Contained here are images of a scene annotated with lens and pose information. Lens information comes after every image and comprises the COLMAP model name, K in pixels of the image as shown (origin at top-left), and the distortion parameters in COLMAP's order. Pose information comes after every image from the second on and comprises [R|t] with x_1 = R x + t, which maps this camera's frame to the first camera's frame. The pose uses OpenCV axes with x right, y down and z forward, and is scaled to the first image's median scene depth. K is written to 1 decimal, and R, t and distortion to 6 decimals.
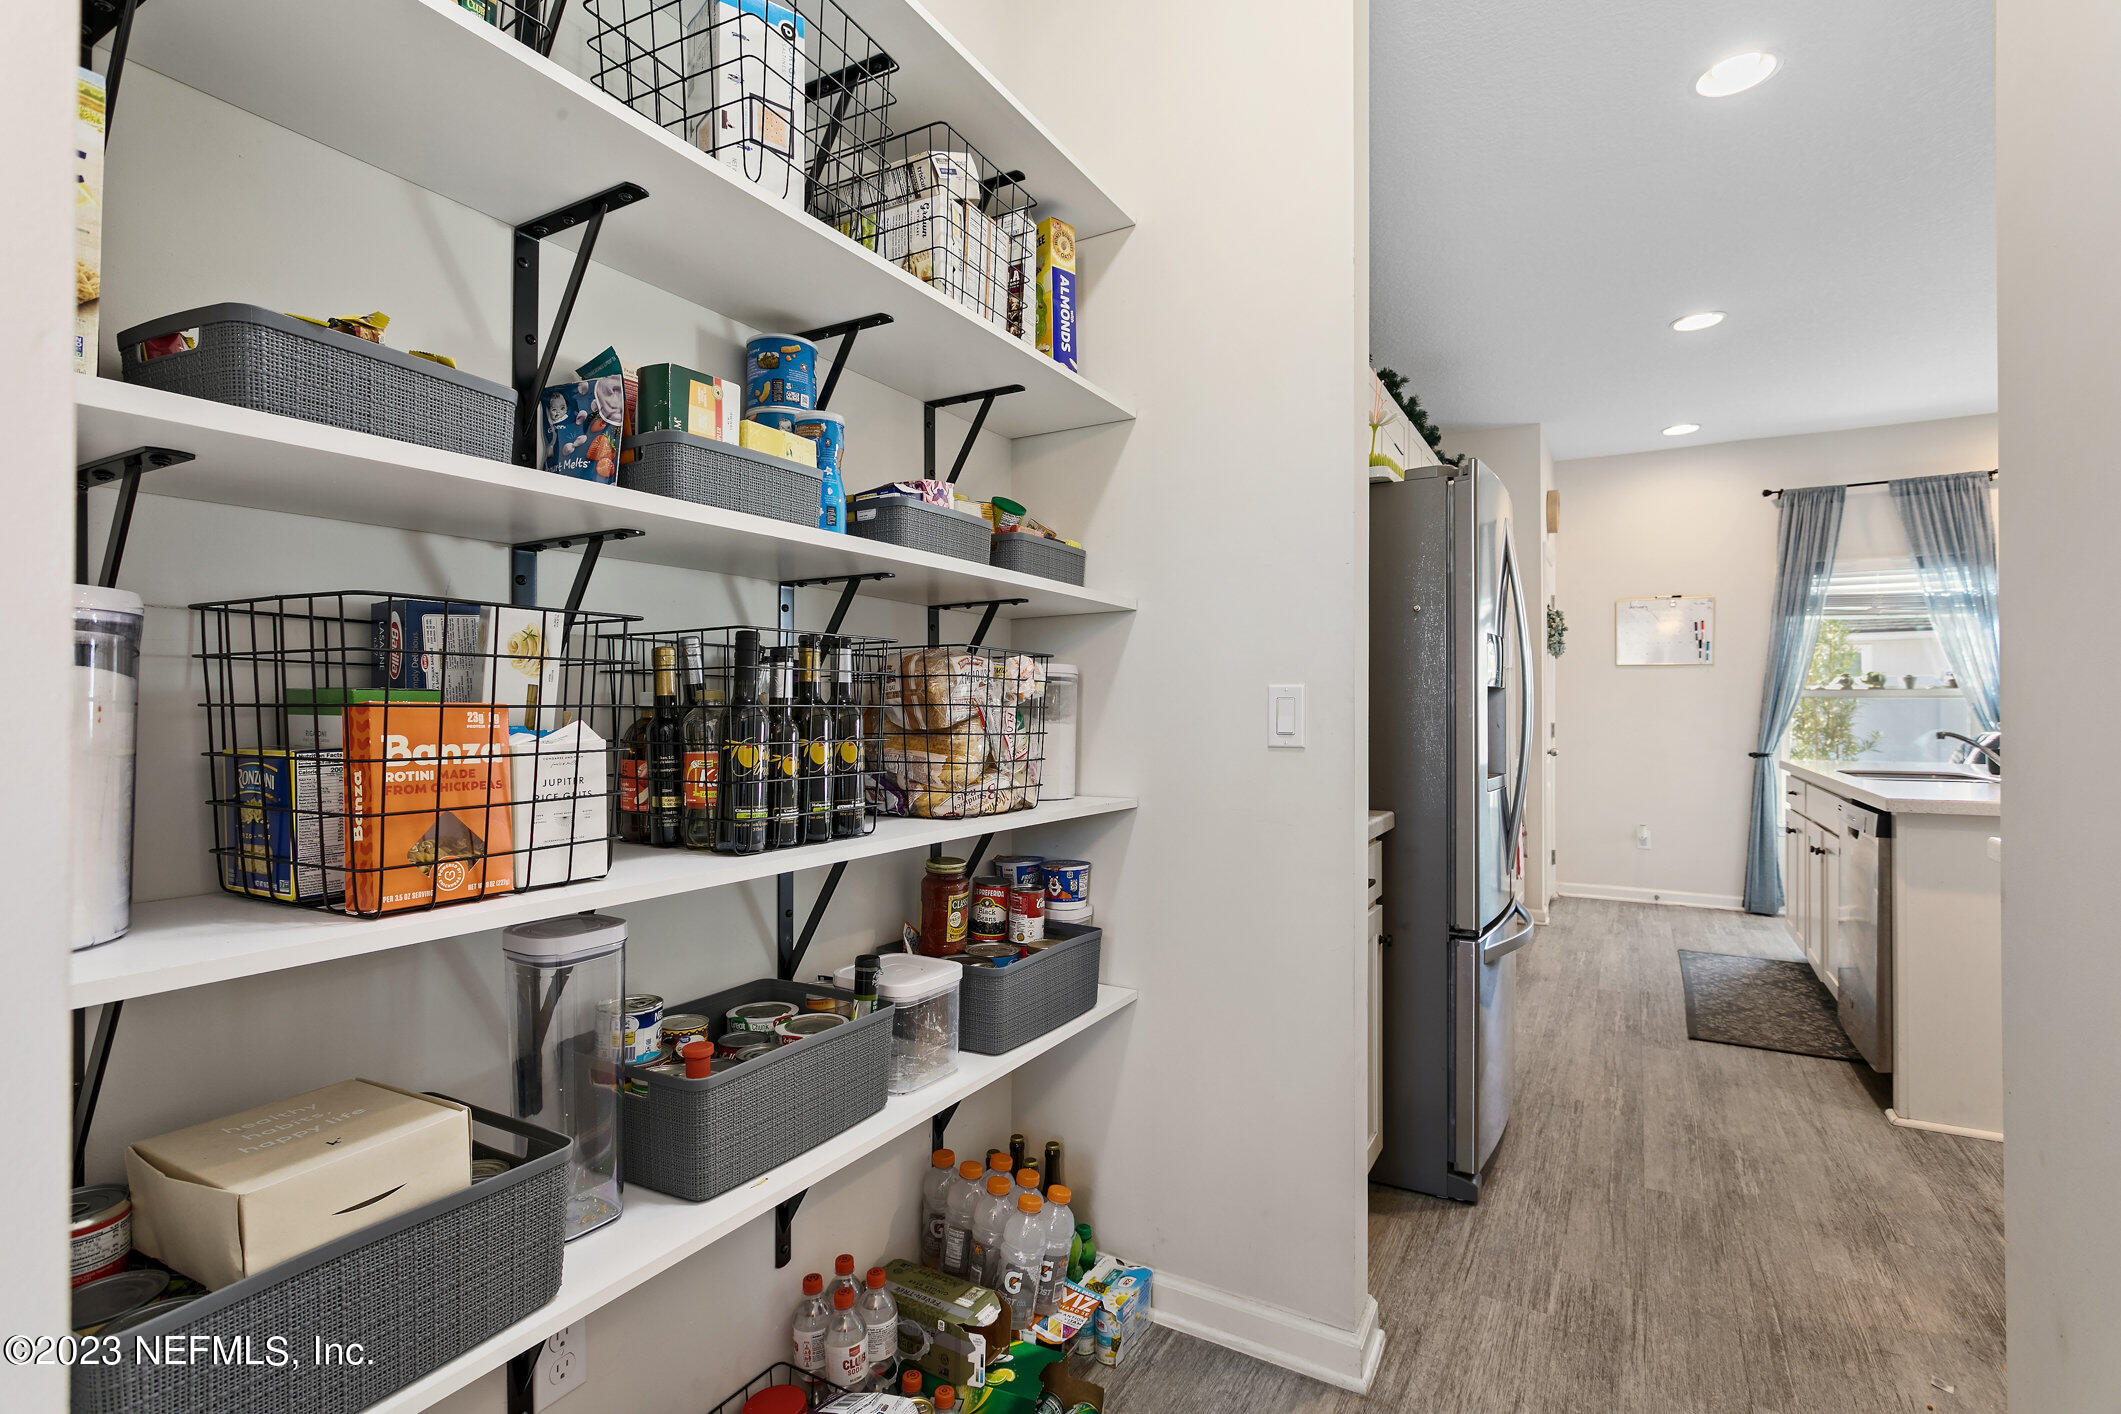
lens RADIAL K [[1028.6, 0, 1027.6], [0, 1028.6, 701.9], [0, 0, 1]] dist [-0.001777, 0.001860]
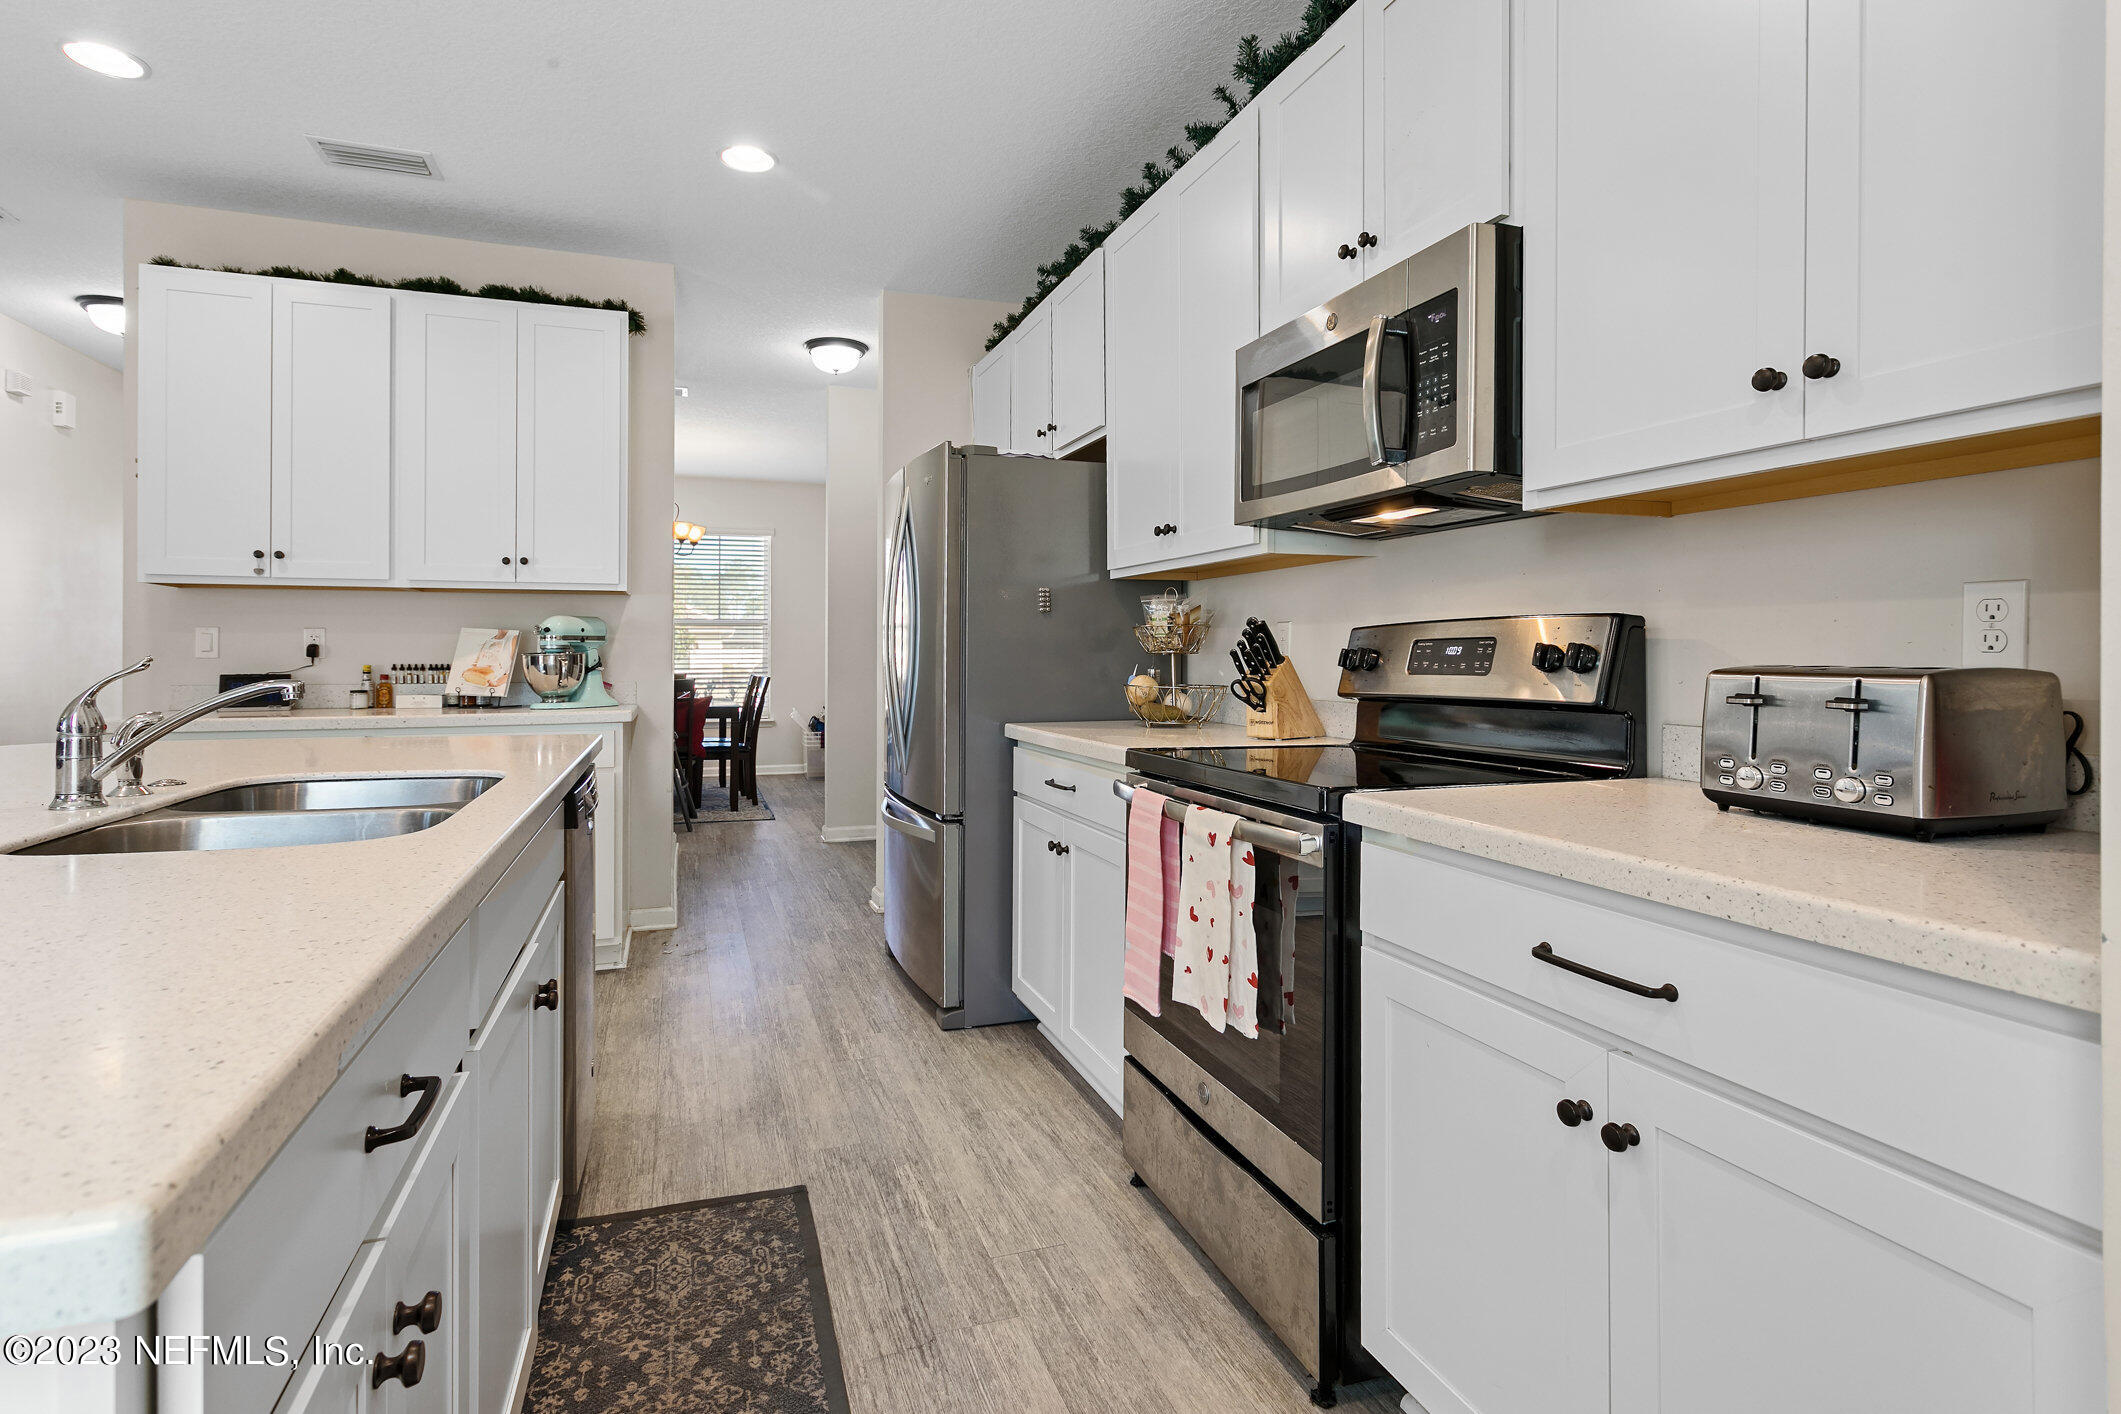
lens RADIAL K [[1028.6, 0, 1018.0], [0, 1028.6, 658.9], [0, 0, 1]] dist [-0.001777, 0.001860]
pose [[-0.661624, -0.002192, -0.749833, 0.670785], [-0.000090, 0.999996, -0.002843, 0.016259], [0.749836, -0.001814, -0.661621, 0.988798]]
